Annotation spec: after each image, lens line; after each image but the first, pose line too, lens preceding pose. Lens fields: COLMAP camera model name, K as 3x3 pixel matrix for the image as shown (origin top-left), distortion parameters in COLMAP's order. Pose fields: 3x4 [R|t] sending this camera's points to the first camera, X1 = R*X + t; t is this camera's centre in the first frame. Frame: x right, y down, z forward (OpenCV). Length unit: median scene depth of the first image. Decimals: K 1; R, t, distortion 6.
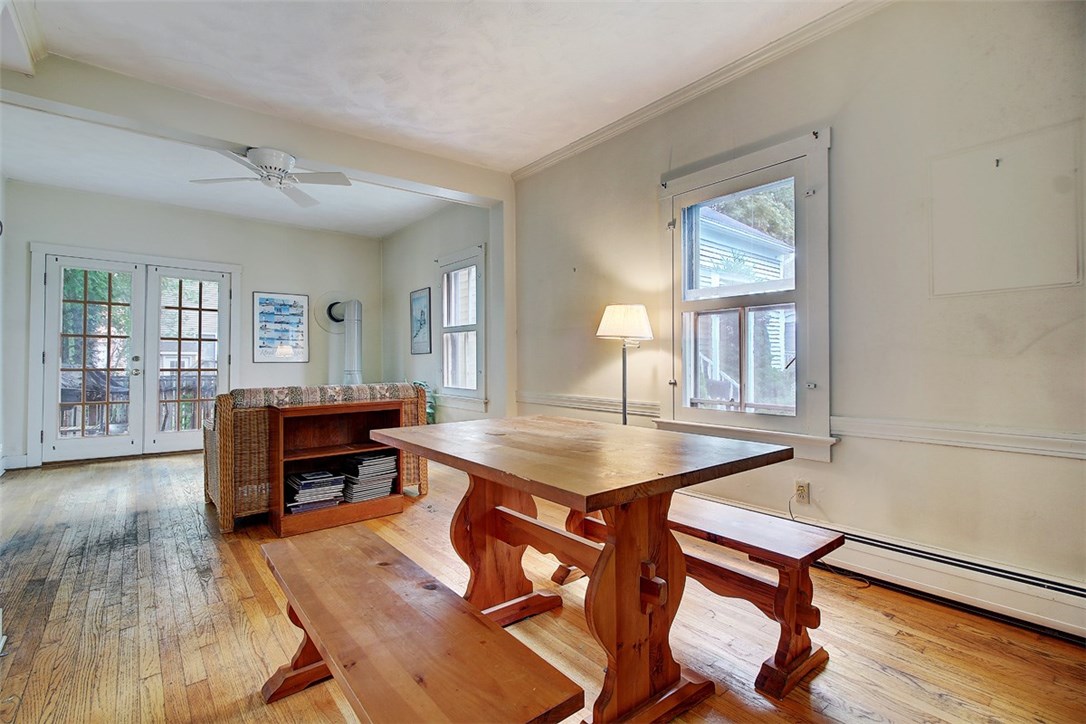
lens RADIAL K [[501.0, 0, 540.3], [0, 501.0, 353.9], [0, 0, 1]] dist [0.005497, -0.000917]
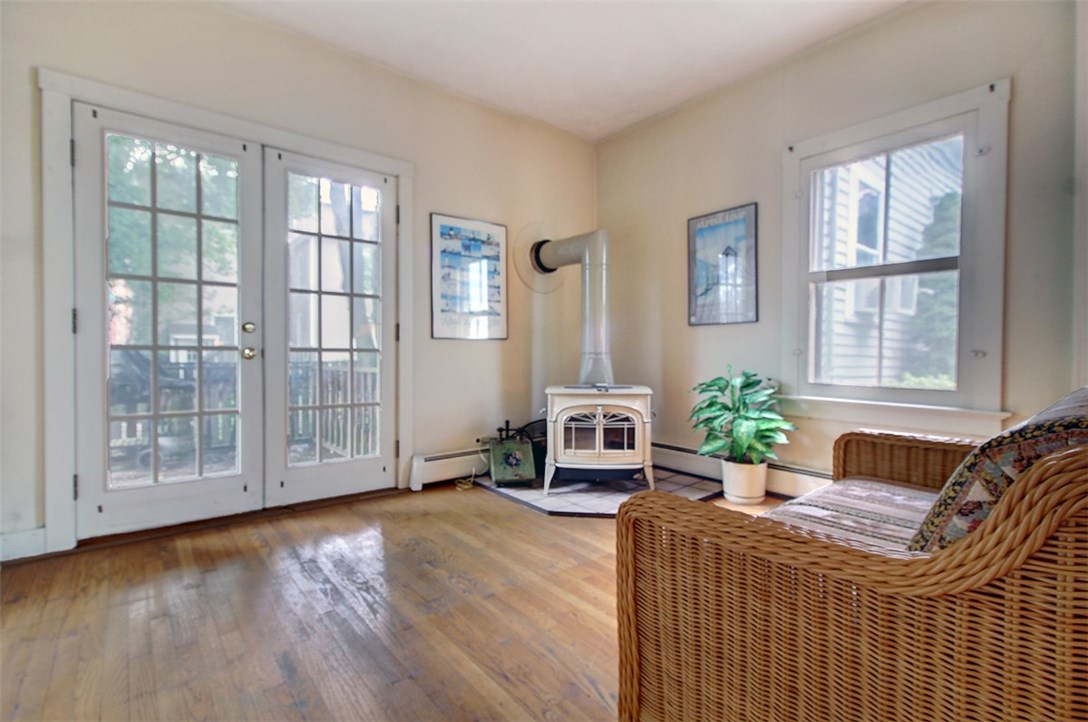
lens RADIAL K [[501.9, 0, 540.6], [0, 501.9, 360.3], [0, 0, 1]] dist [0.005497, -0.000917]
pose [[0.999952, 0.003679, 0.009050, -0.446560], [-0.003987, 0.999404, 0.034288, 0.021943], [-0.008919, -0.034323, 0.999371, 0.421153]]
